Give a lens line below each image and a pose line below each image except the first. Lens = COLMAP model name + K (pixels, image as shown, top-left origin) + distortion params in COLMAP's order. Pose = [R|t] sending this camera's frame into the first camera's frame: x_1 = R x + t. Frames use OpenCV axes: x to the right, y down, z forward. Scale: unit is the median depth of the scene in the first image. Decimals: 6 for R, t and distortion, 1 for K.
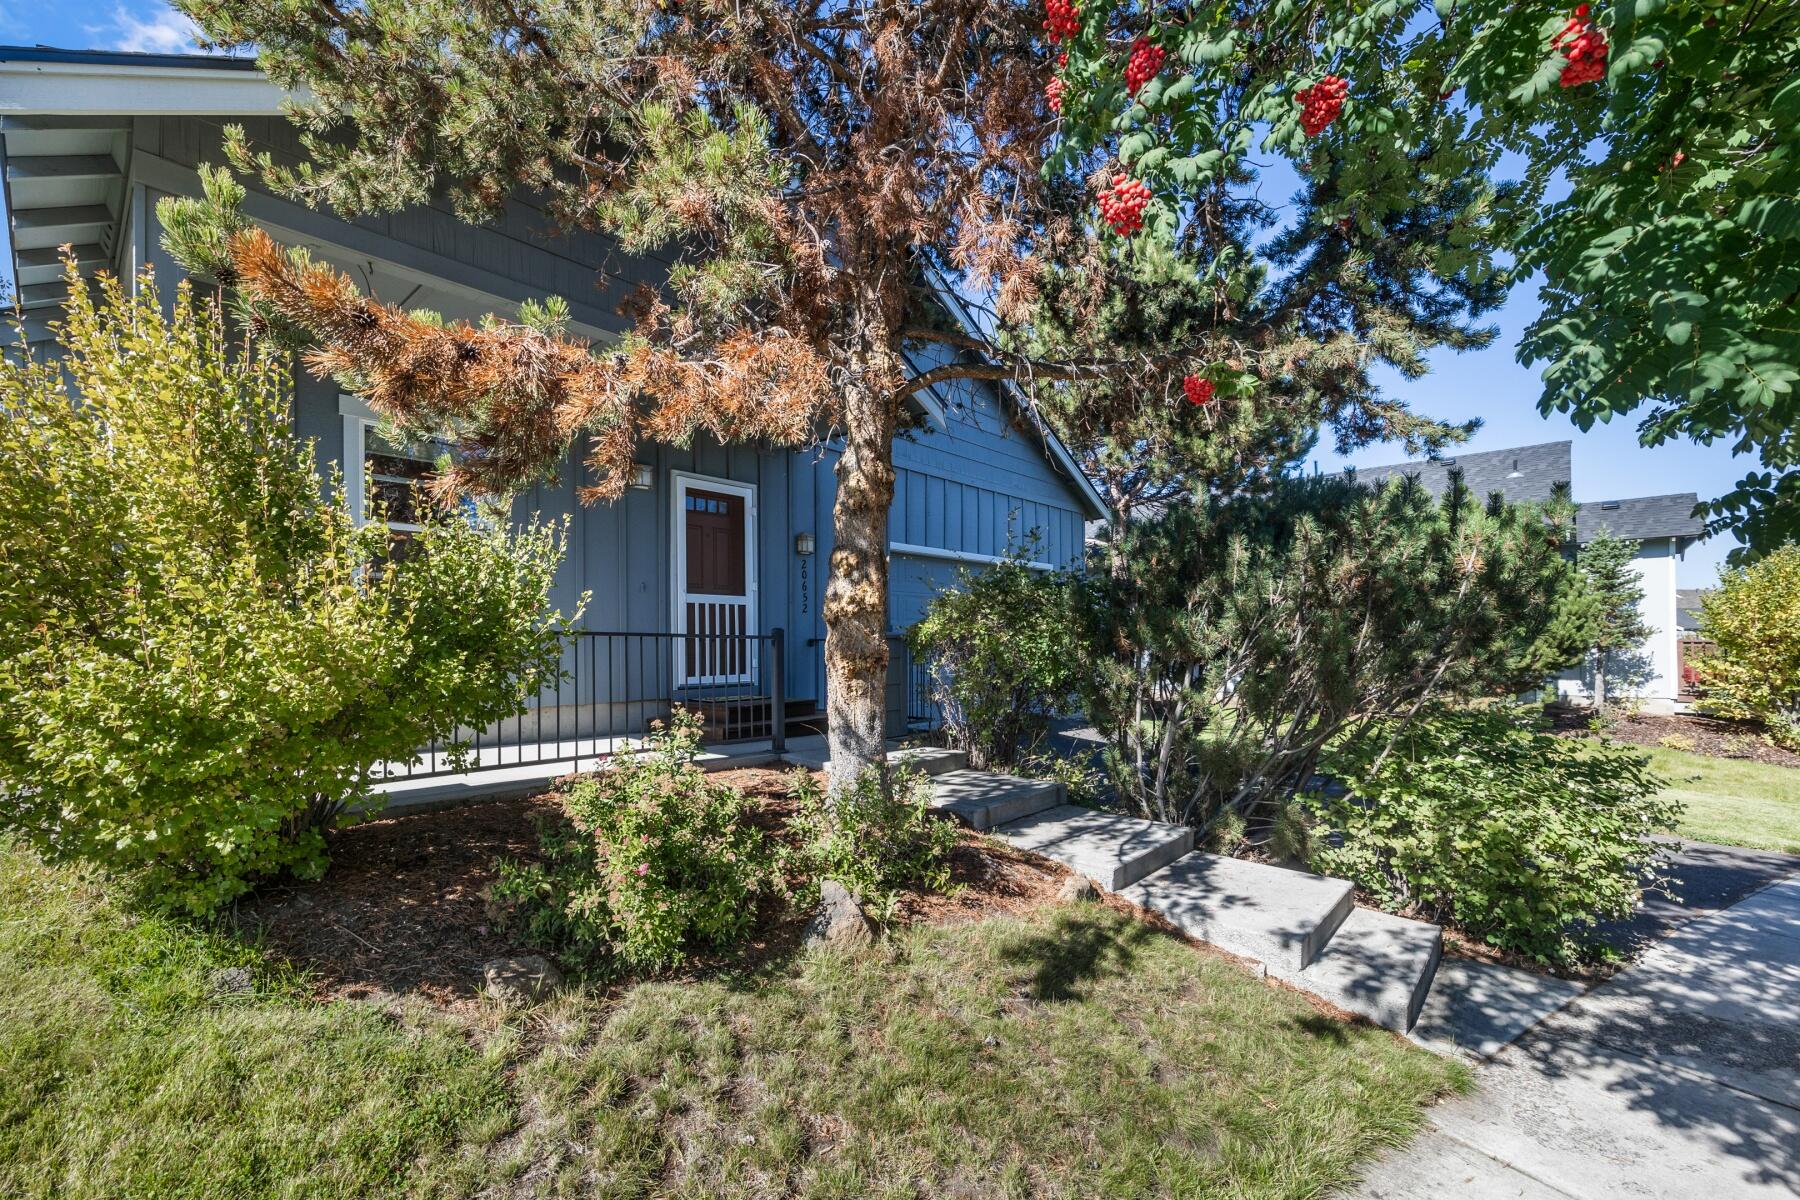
lens RADIAL K [[772.6, 0, 898.3], [0, 772.6, 648.2], [0, 0, 1]] dist [-0.001244, -0.000116]
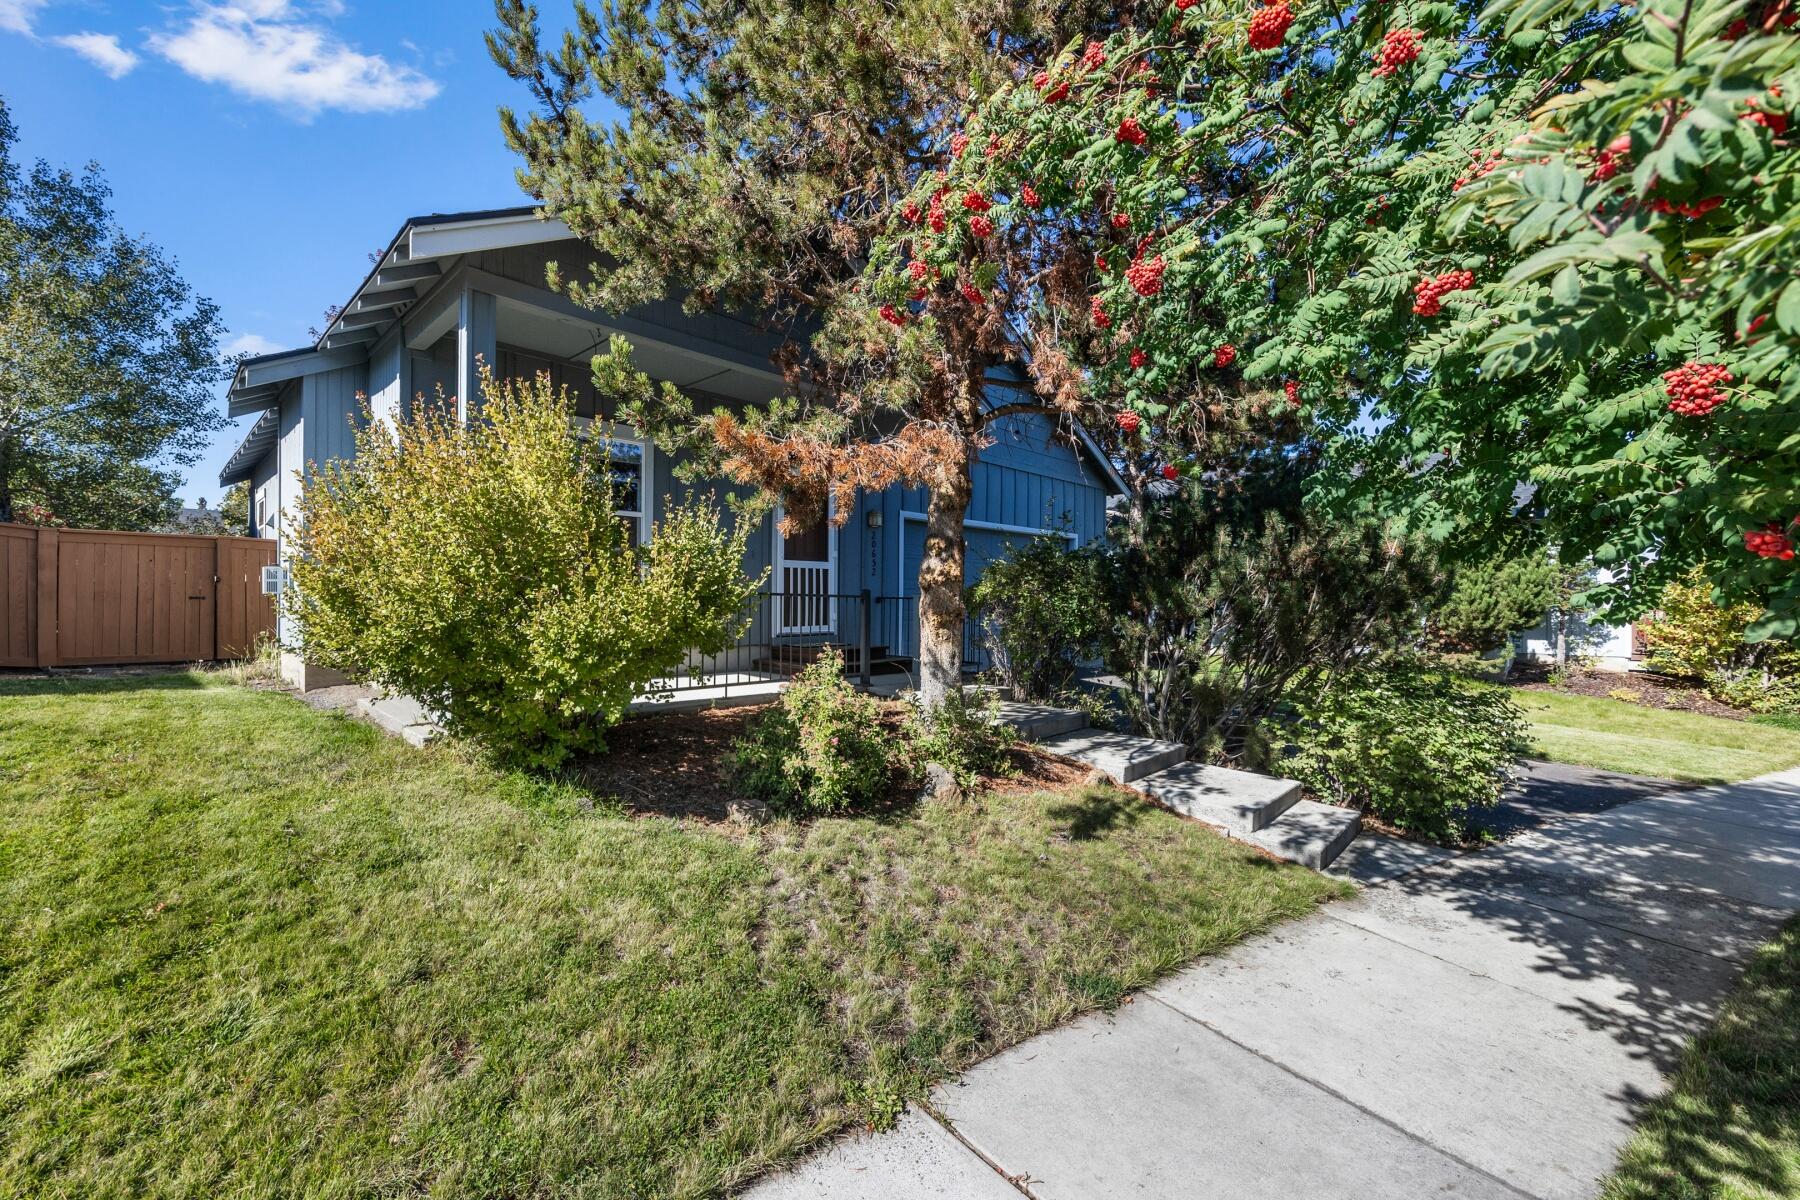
lens RADIAL K [[737.3, 0, 905.4], [0, 737.3, 609.4], [0, 0, 1]] dist [-0.001534, -0.000268]
pose [[0.999580, 0.011381, -0.026665, -0.083764], [-0.011177, 0.999907, 0.007760, -0.004523], [0.026751, -0.007458, 0.999614, -0.334000]]
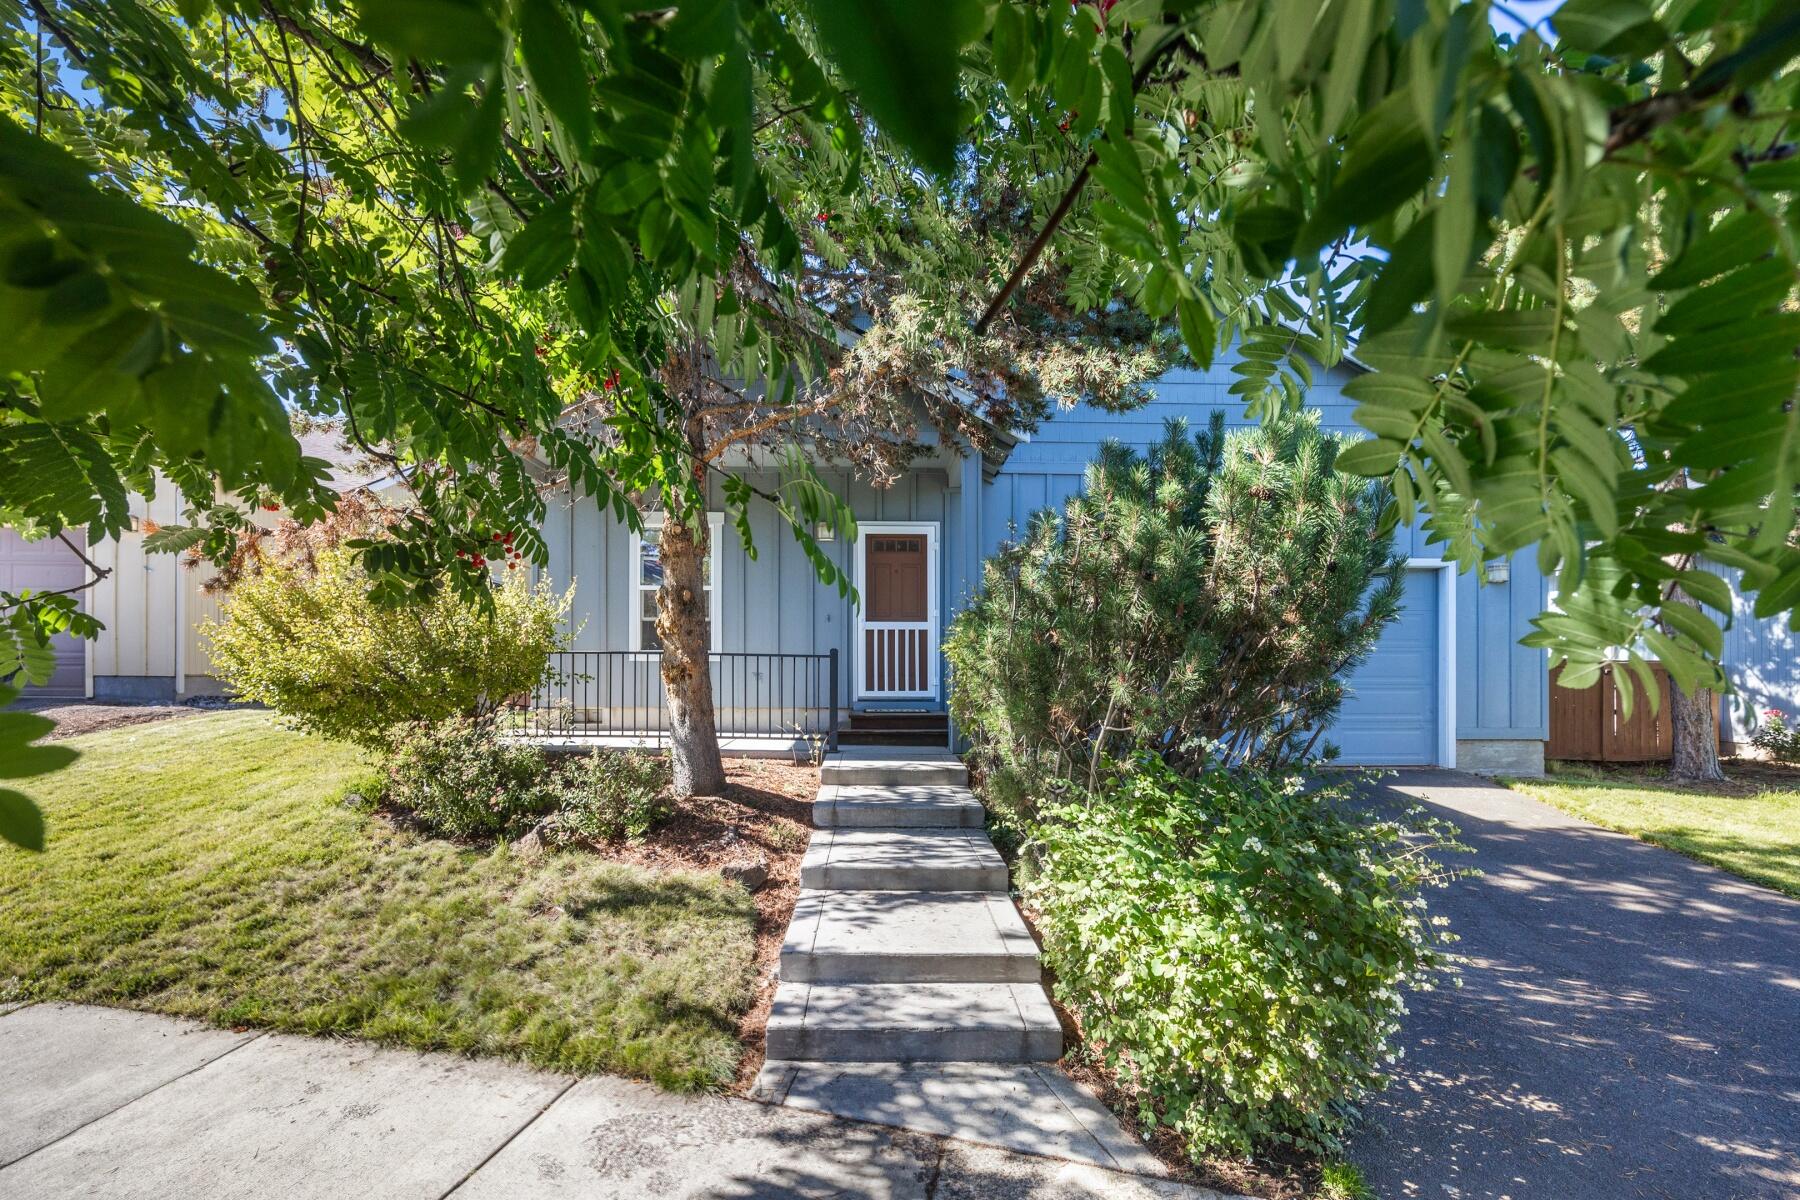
lens RADIAL K [[764.0, 0, 850.3], [0, 764.0, 672.7], [0, 0, 1]] dist [-0.000760, -0.000104]
pose [[0.666594, 0.007085, -0.745387, 1.097125], [-0.011227, 0.999937, -0.000535, 0.017367], [0.745336, 0.008726, 0.666632, 0.338827]]
